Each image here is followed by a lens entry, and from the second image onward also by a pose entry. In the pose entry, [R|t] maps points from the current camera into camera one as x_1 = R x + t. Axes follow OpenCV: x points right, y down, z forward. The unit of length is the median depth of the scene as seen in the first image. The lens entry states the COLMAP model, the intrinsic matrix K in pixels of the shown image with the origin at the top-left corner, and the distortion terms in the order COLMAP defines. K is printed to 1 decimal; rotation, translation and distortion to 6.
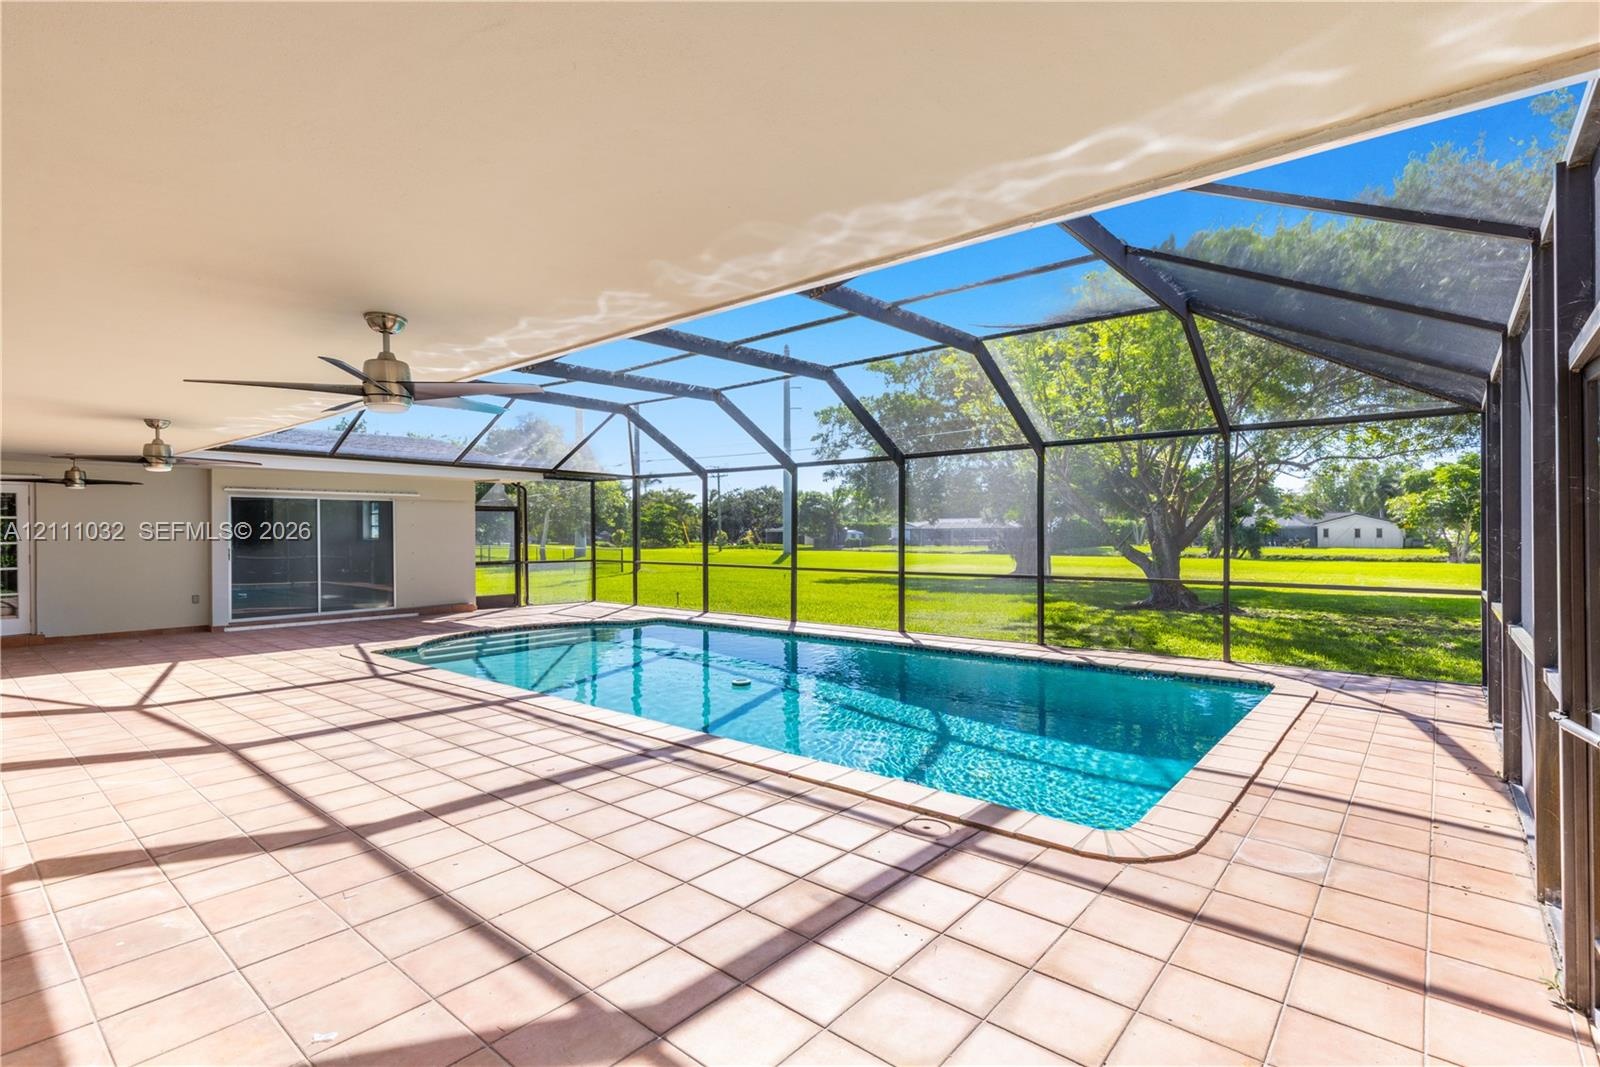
lens RADIAL K [[744.3, 0, 816.9], [0, 744.3, 523.2], [0, 0, 1]] dist [-0.001929, -0.000225]
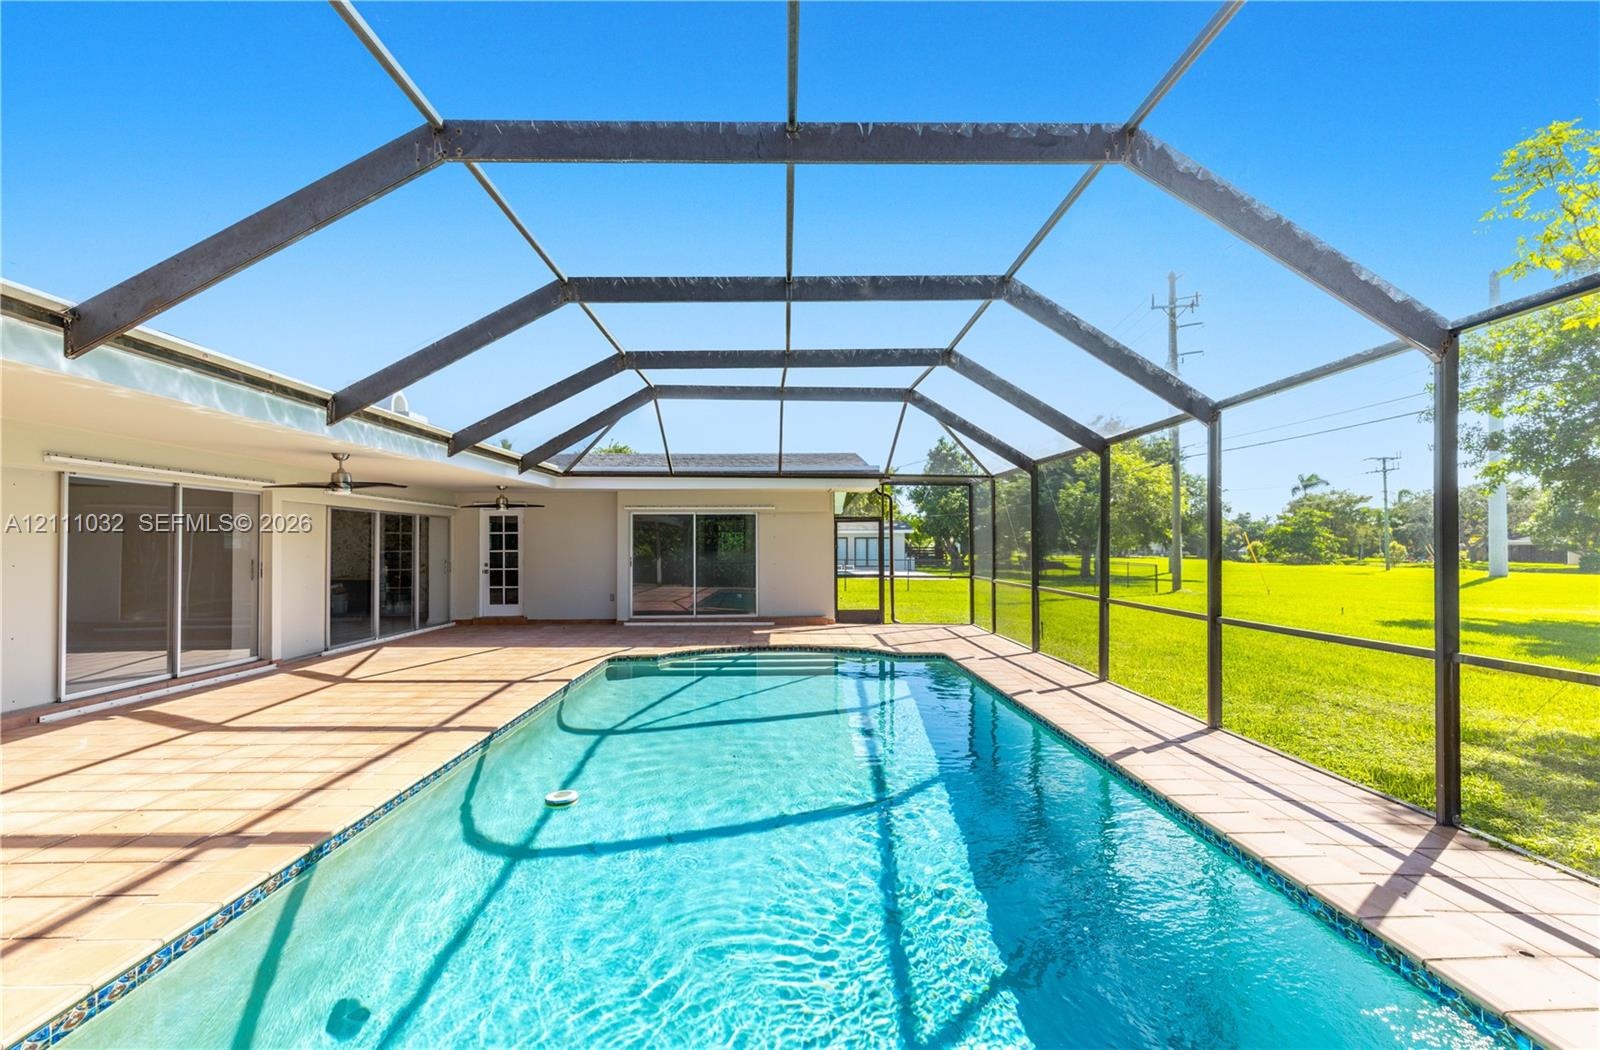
lens RADIAL K [[749.2, 0, 800.0], [0, 749.2, 525.0], [0, 0, 1]] dist [0.001893, 0.000151]
pose [[0.660976, -0.017734, -0.750198, 0.288115], [0.007092, 0.999824, -0.017387, 0.004877], [0.750374, 0.006172, 0.660985, 0.371483]]
